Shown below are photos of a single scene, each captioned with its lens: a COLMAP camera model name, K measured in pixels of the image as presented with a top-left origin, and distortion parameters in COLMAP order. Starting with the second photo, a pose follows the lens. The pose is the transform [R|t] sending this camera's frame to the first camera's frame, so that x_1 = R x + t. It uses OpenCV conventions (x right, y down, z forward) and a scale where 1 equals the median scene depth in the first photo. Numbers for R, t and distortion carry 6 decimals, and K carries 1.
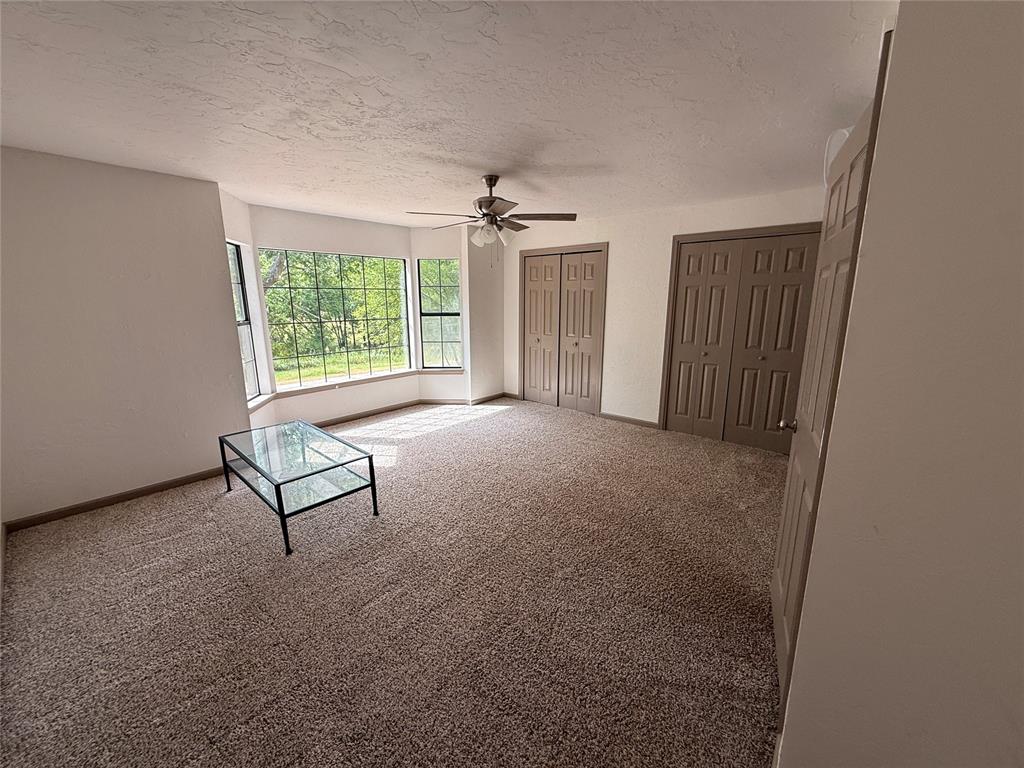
lens RADIAL K [[412.4, 0, 512.0], [0, 412.4, 384.0], [0, 0, 1]] dist [-0.000464, -0.000013]
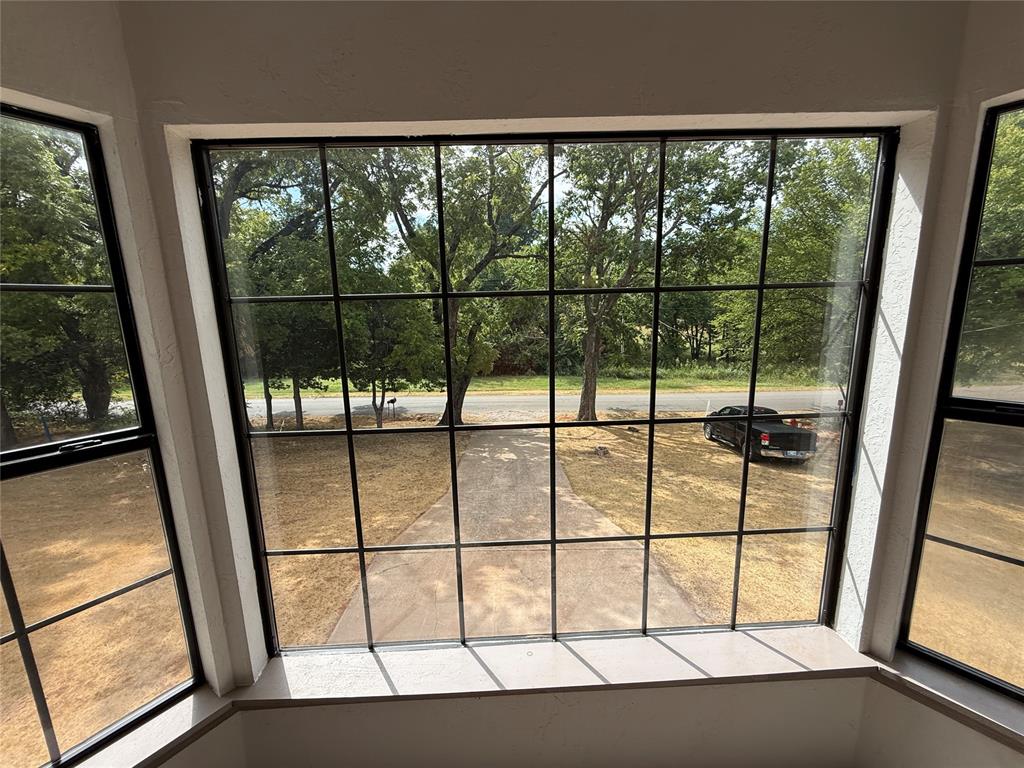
lens RADIAL K [[412.4, 0, 512.0], [0, 412.4, 384.0], [0, 0, 1]] dist [-0.000464, -0.000013]
pose [[0.683901, 0.115002, -0.720454, -0.038435], [-0.125106, 0.991357, 0.039487, -0.028267], [0.718768, 0.063128, 0.692378, 0.124803]]
